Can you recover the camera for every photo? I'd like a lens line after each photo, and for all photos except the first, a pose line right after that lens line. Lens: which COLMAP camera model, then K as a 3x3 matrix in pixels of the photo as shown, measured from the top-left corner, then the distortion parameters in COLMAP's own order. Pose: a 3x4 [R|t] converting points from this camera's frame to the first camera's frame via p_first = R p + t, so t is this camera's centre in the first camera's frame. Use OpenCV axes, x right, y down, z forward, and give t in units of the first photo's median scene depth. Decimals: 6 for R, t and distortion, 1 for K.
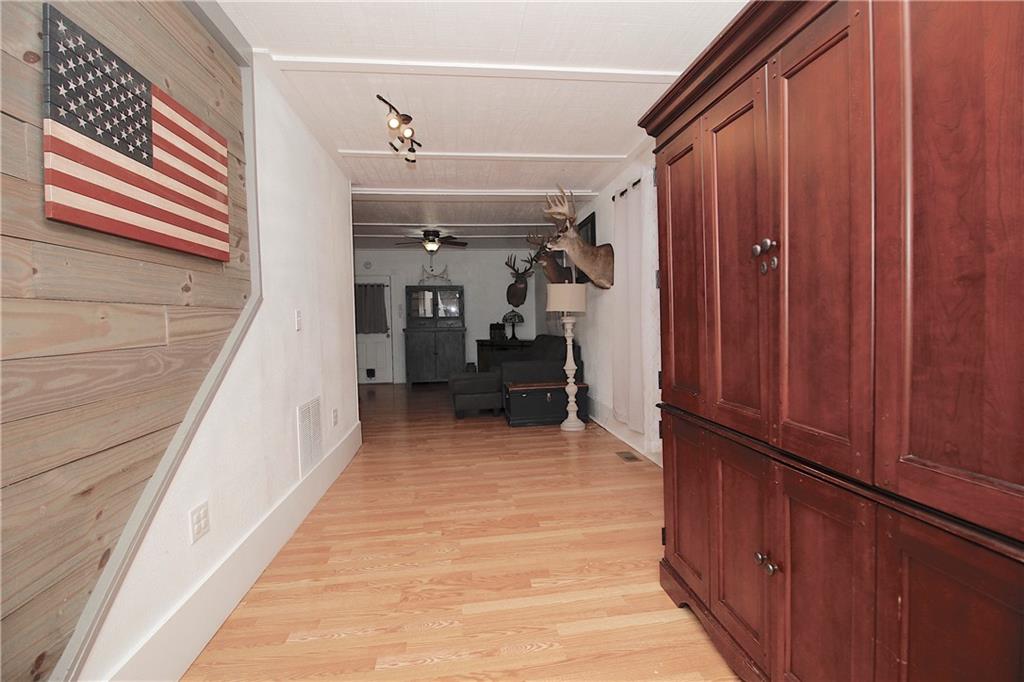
lens RADIAL K [[490.0, 0, 530.7], [0, 490.0, 341.3], [0, 0, 1]] dist [0.001254, 0.000076]
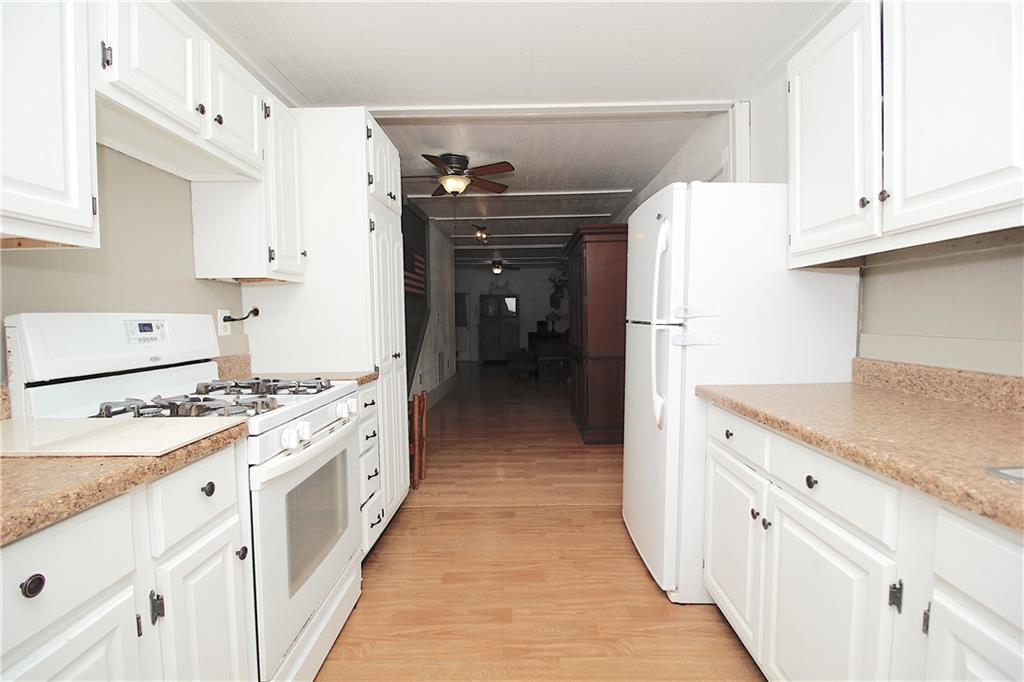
lens RADIAL K [[490.0, 0, 512.2], [0, 490.0, 336.7], [0, 0, 1]] dist [0.001254, 0.000076]
pose [[0.984324, 0.017806, -0.175469, 0.098292], [-0.018860, 0.999813, -0.004339, 0.017109], [0.175358, 0.007581, 0.984475, -0.420393]]
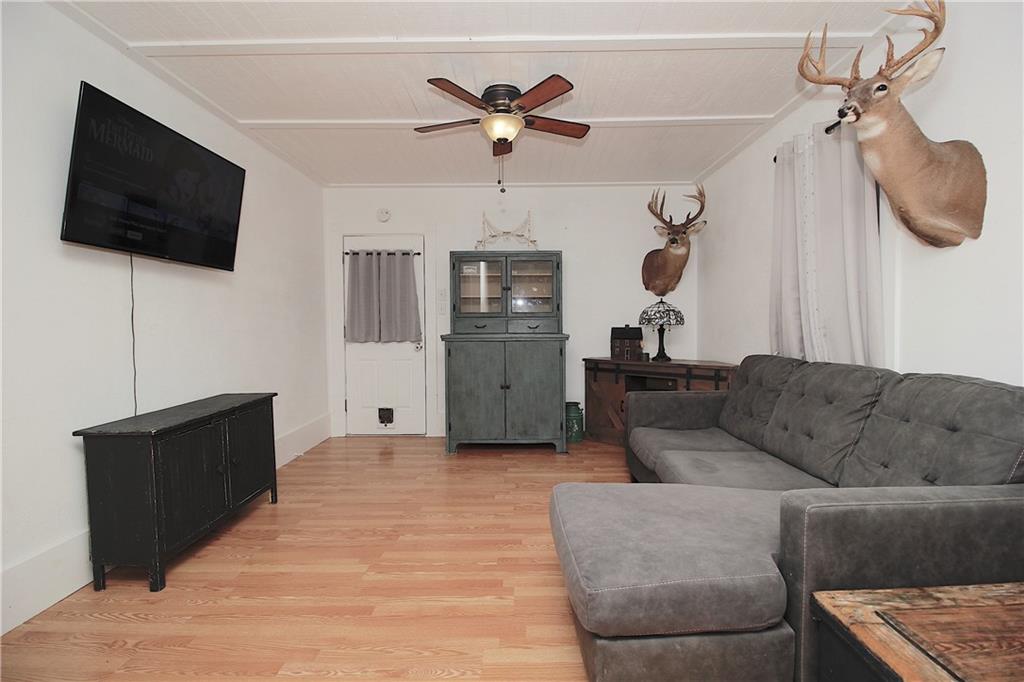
lens RADIAL K [[490.0, 0, 515.1], [0, 490.0, 338.2], [0, 0, 1]] dist [0.001254, 0.000076]
pose [[0.986336, 0.019453, -0.163591, -0.100673], [-0.021125, 0.999741, -0.008487, -0.018865], [0.163384, 0.011827, 0.986492, 0.496264]]
